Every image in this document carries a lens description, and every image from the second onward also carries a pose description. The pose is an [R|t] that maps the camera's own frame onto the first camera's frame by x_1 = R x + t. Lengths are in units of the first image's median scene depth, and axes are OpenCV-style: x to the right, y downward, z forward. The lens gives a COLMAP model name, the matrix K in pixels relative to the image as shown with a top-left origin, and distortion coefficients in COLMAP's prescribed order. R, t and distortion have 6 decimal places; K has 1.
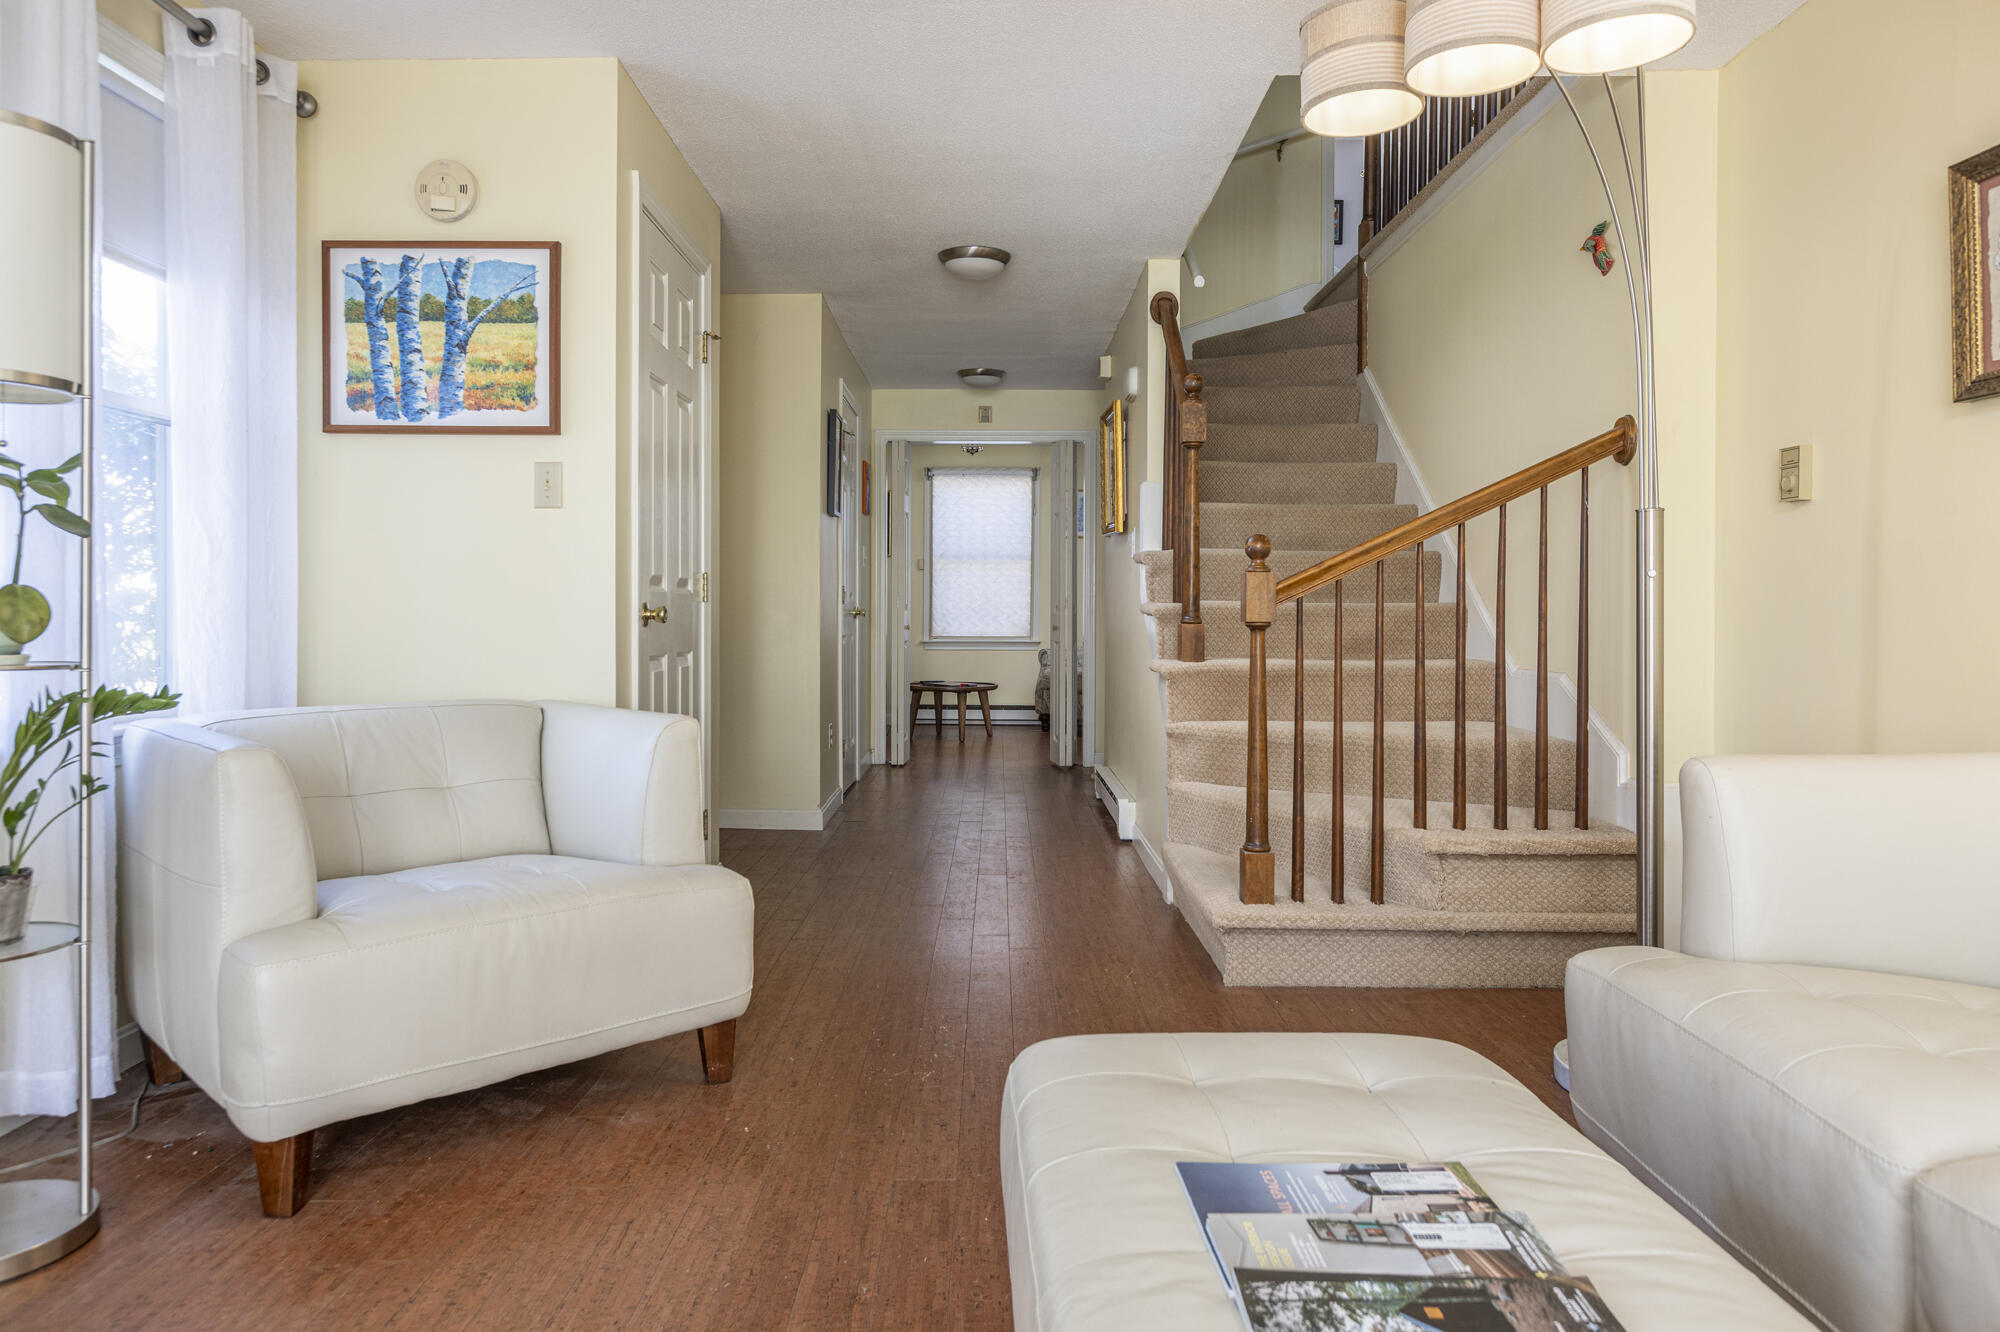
lens RADIAL K [[1254.2, 0, 973.9], [0, 1254.2, 627.0], [0, 0, 1]] dist [-0.009090, 0.002136]
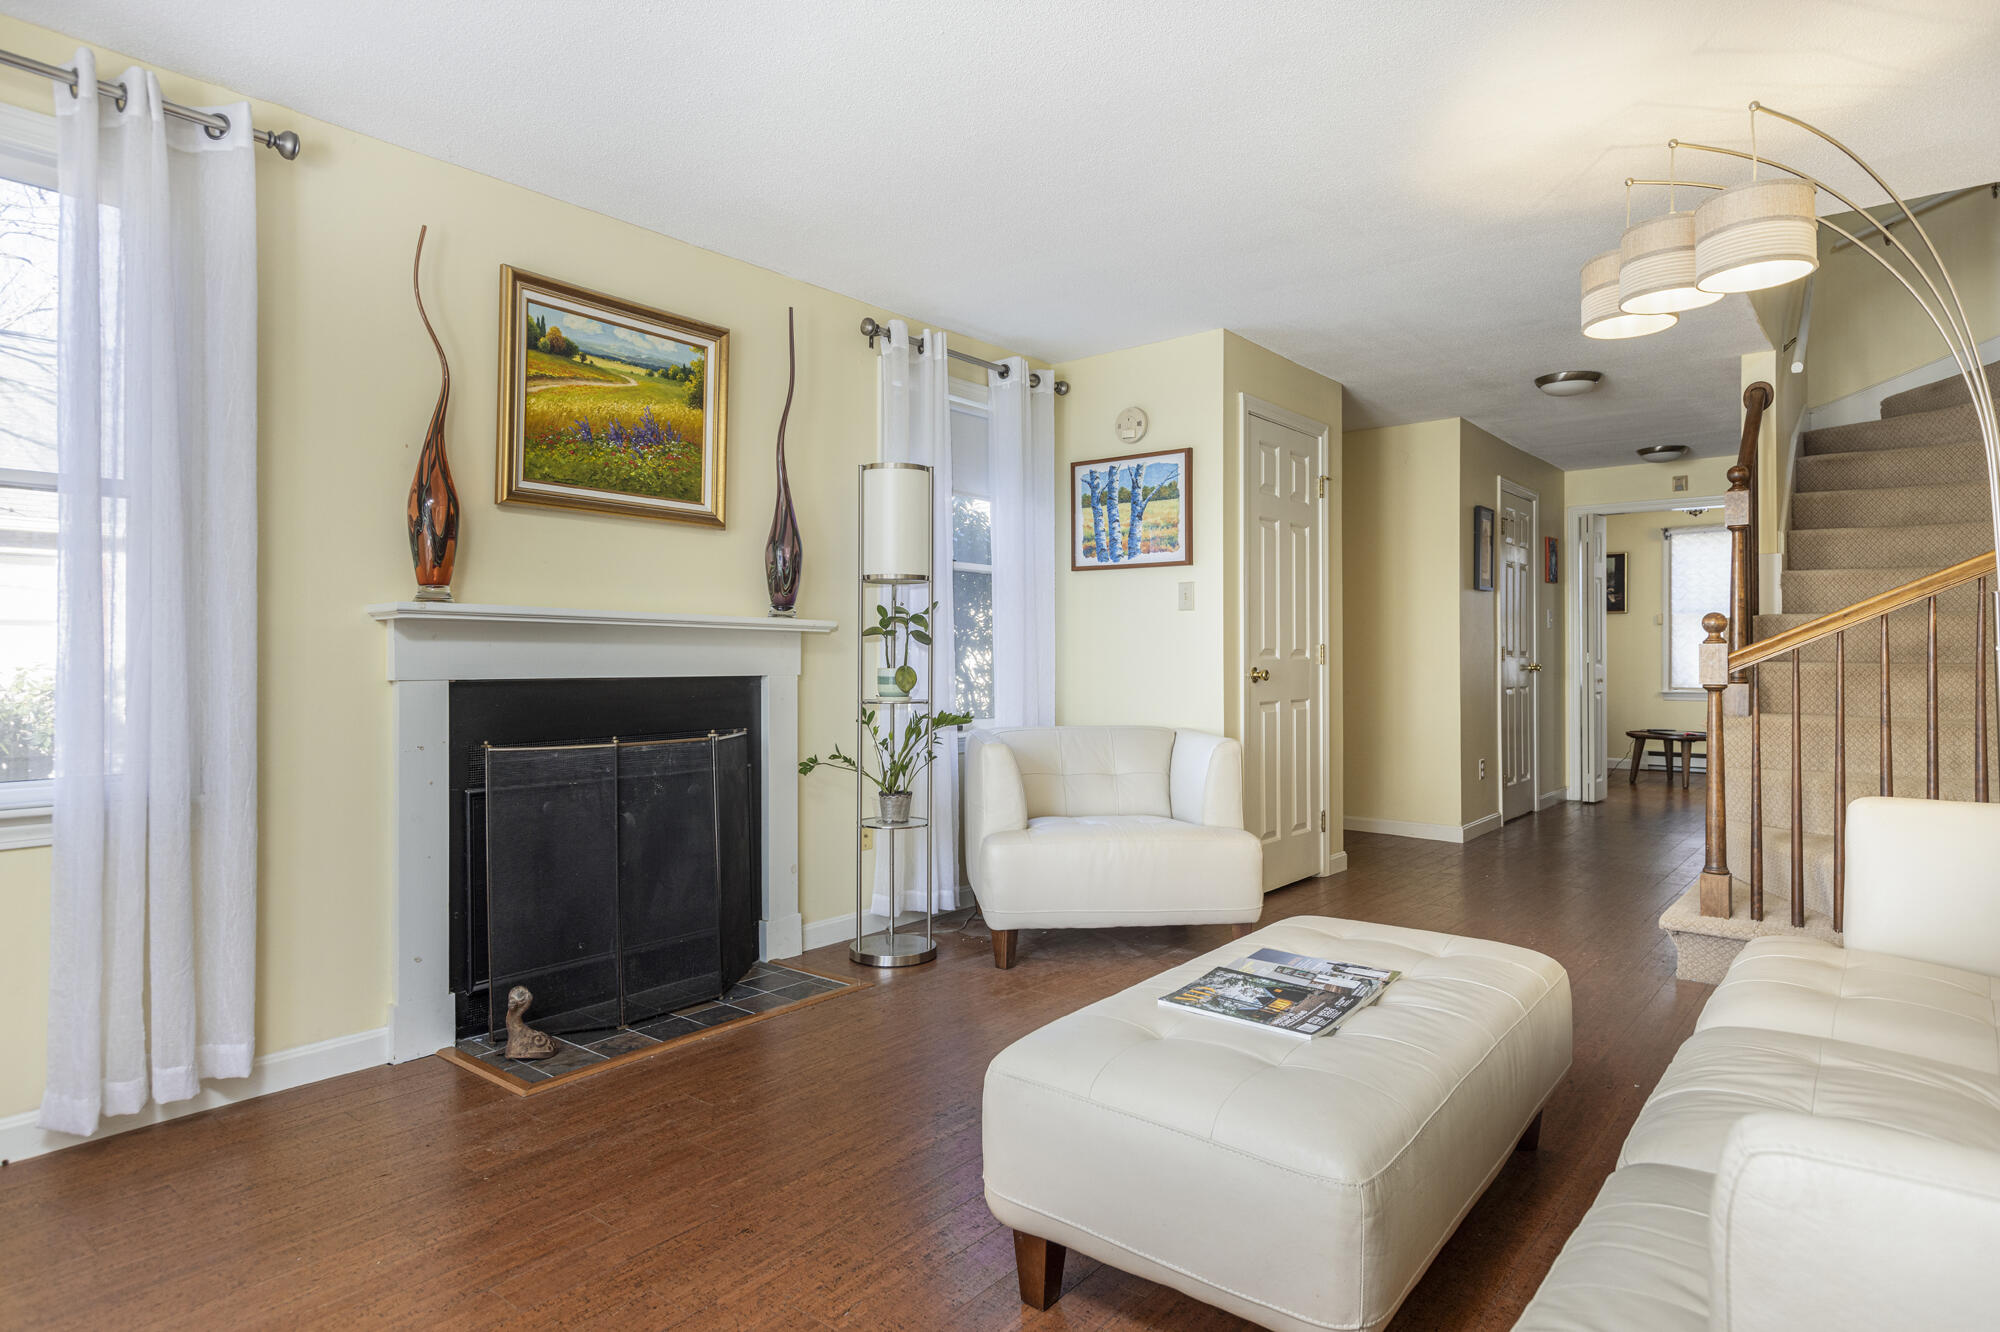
lens RADIAL K [[1105.9, 0, 1002.3], [0, 1105.9, 665.9], [0, 0, 1]] dist [-0.007251, 0.001670]
pose [[0.785826, 0.000940, -0.618447, 0.366725], [-0.004694, 0.999979, -0.004444, -0.015146], [0.618430, 0.006395, 0.785814, -0.282938]]
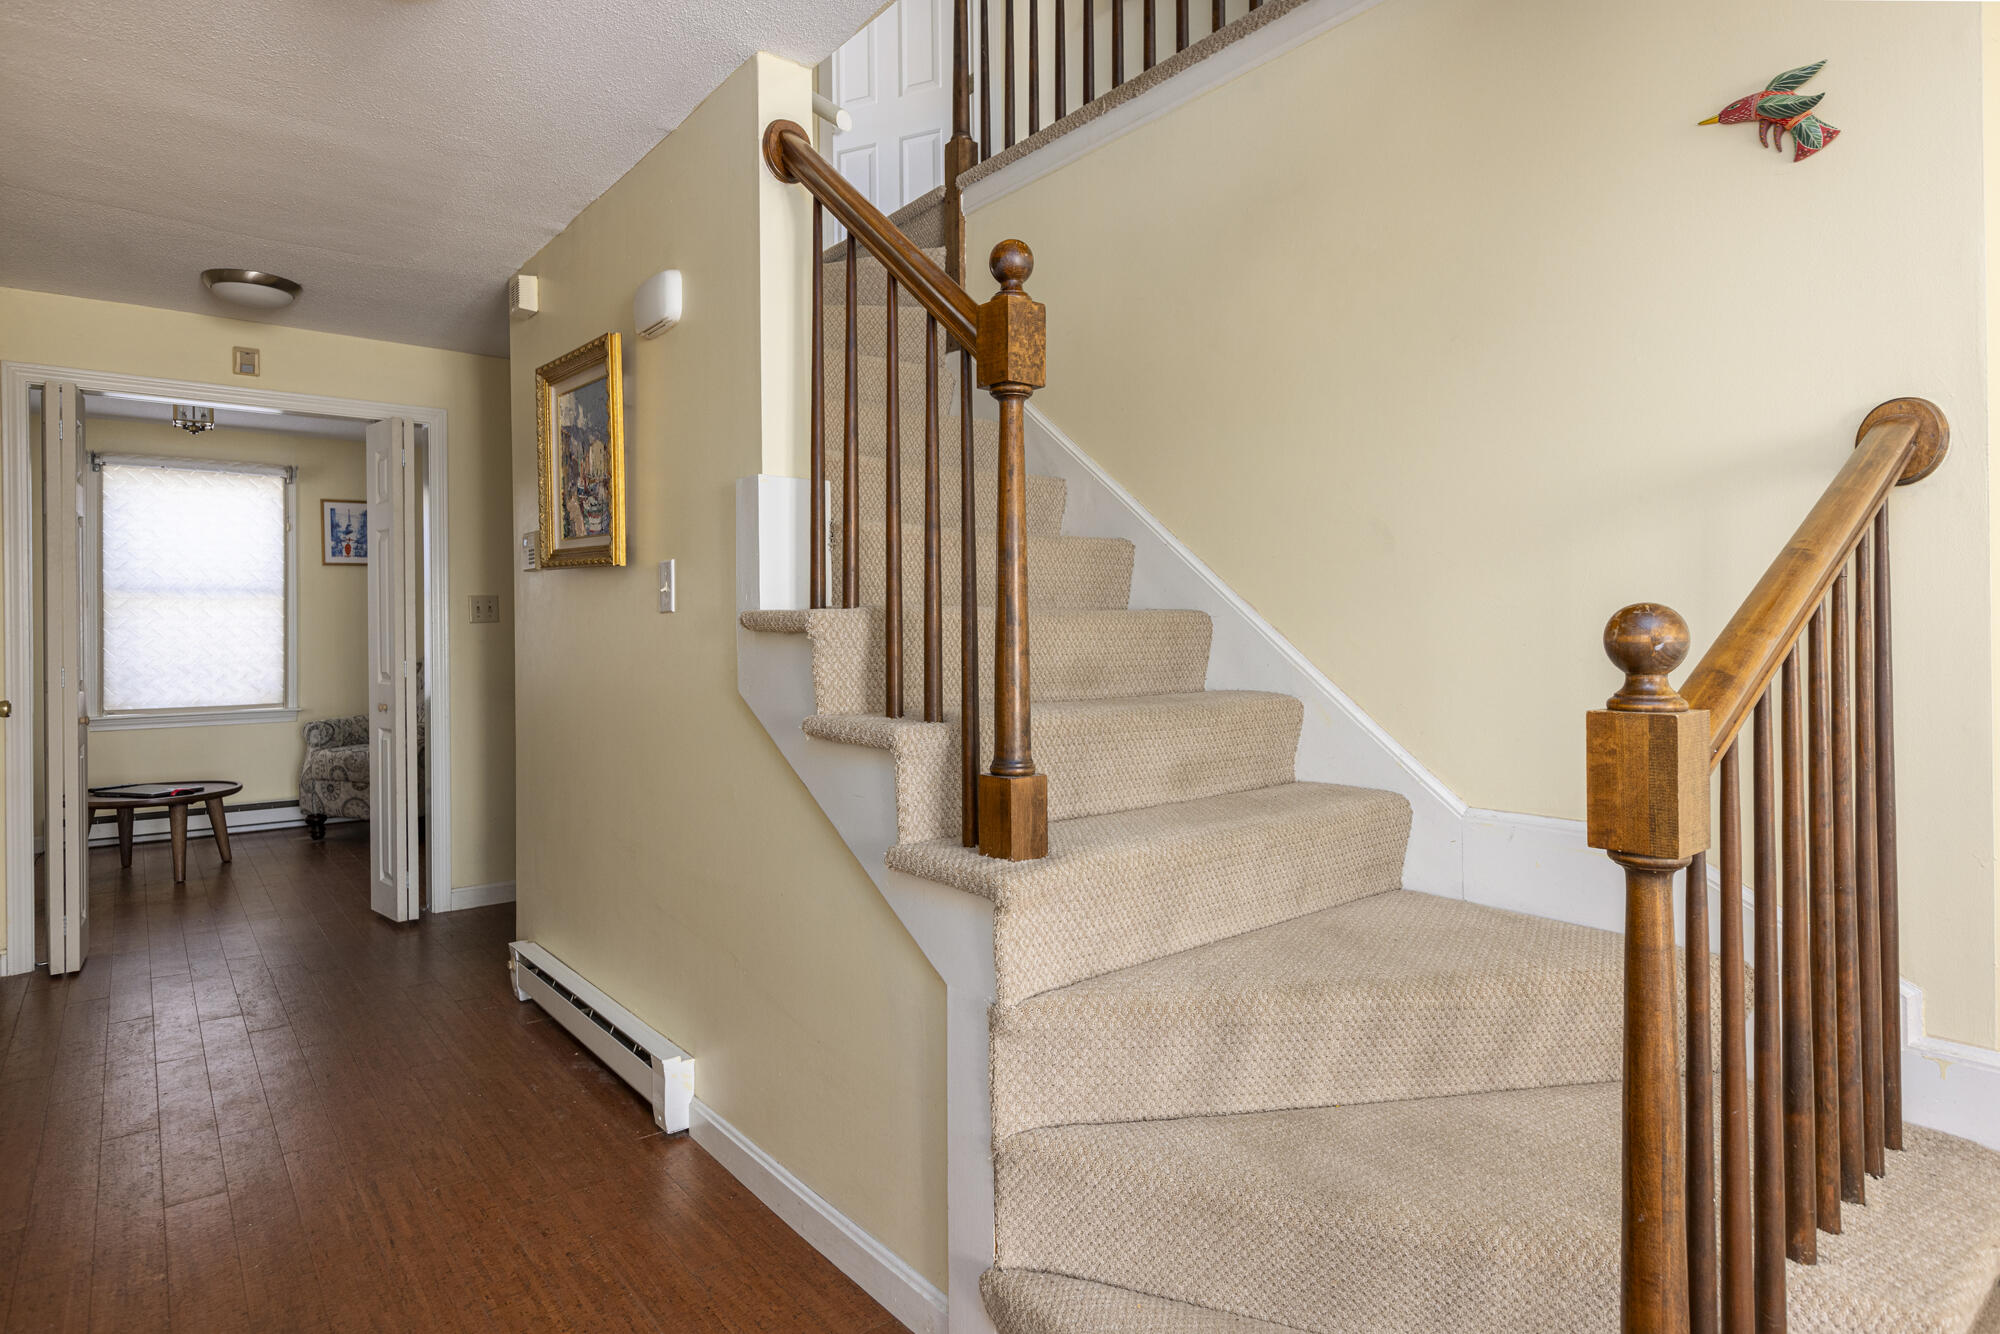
lens RADIAL K [[1105.9, 0, 1037.3], [0, 1105.9, 640.3], [0, 0, 1]] dist [-0.007251, 0.001670]
pose [[0.765312, -0.011624, 0.643555, -0.113192], [0.017296, 0.999847, -0.002508, -0.070617], [-0.643427, 0.013051, 0.765396, 0.921271]]
